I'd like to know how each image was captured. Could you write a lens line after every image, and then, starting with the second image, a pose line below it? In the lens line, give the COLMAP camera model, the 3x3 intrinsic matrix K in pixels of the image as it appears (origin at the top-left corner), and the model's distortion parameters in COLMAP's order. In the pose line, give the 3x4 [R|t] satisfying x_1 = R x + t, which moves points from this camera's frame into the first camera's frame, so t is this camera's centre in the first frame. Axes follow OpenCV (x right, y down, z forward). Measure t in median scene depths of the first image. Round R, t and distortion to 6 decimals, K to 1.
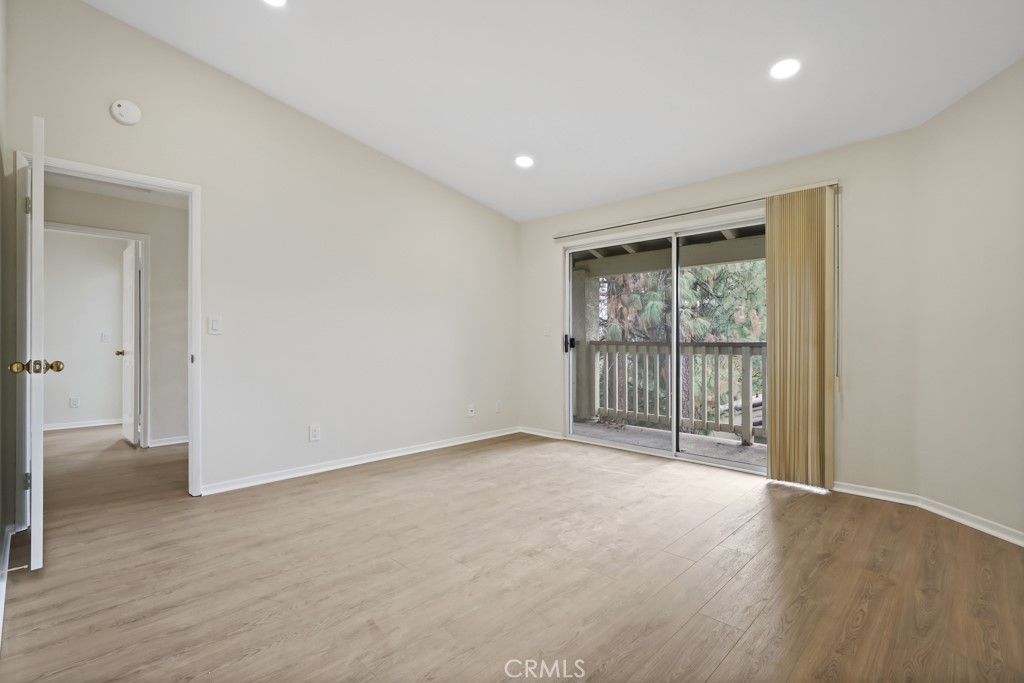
lens RADIAL K [[473.4, 0, 508.9], [0, 473.4, 341.4], [0, 0, 1]] dist [-0.001251, 0.000591]
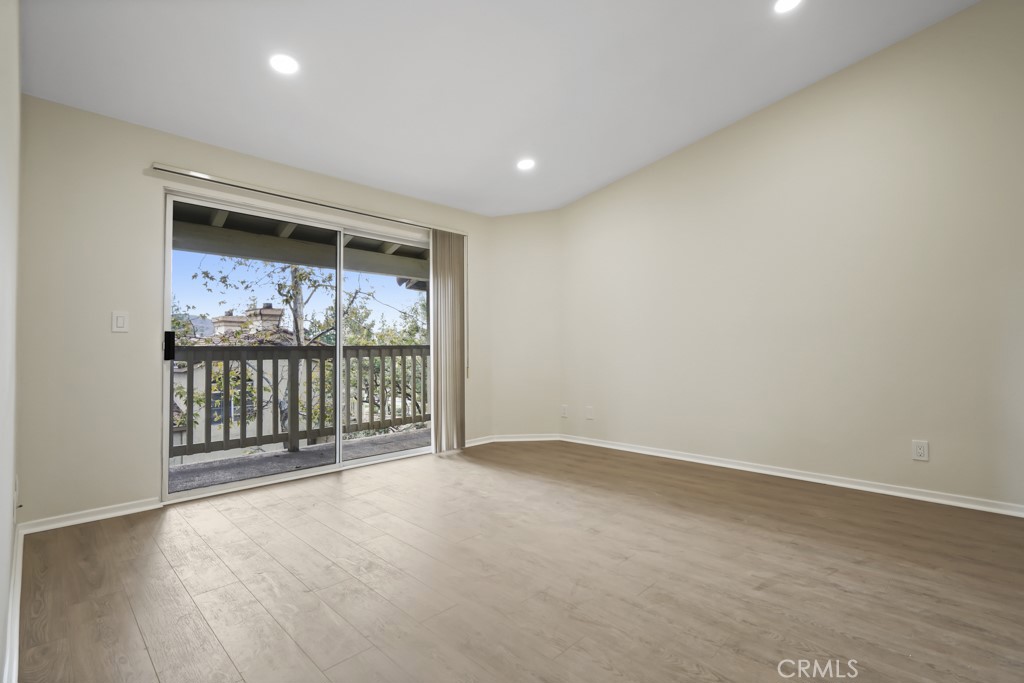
lens RADIAL K [[473.4, 0, 514.4], [0, 473.4, 341.5], [0, 0, 1]] dist [-0.001251, 0.000591]
pose [[-0.015870, 0.014859, 0.999764, -1.042061], [0.005926, 0.999873, -0.014767, 0.018841], [-0.999857, 0.005690, -0.015956, 1.177845]]
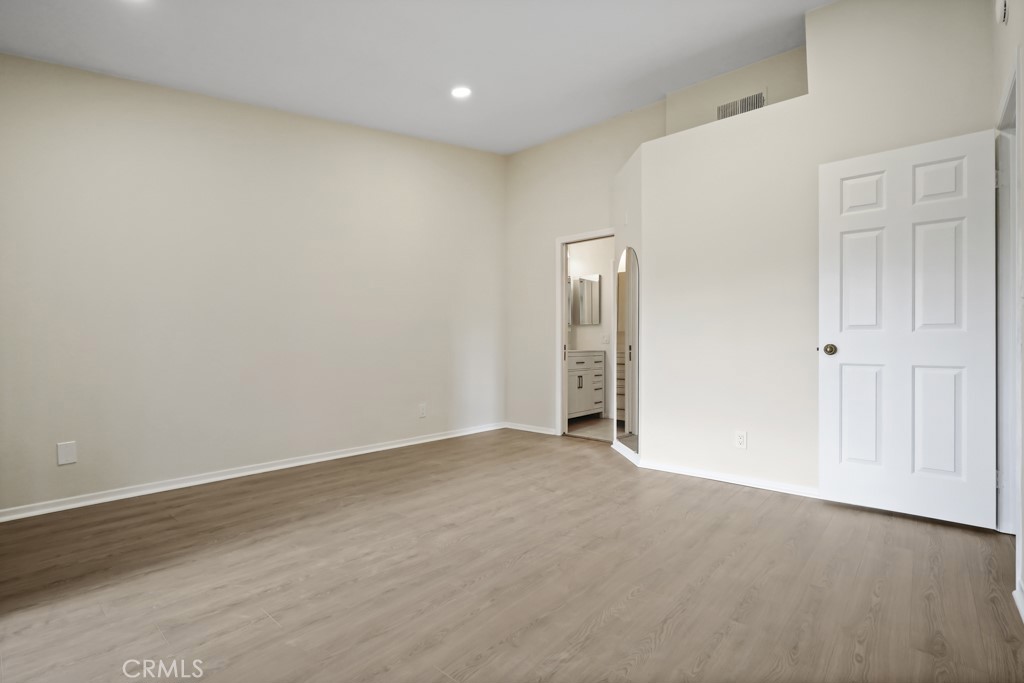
lens RADIAL K [[473.4, 0, 519.9], [0, 473.4, 346.2], [0, 0, 1]] dist [-0.001251, 0.000591]
pose [[-0.996692, -0.001102, -0.081258, -0.019301], [-0.000573, 0.999979, -0.006532, 0.046345], [0.081264, -0.006464, -0.996672, 2.046068]]
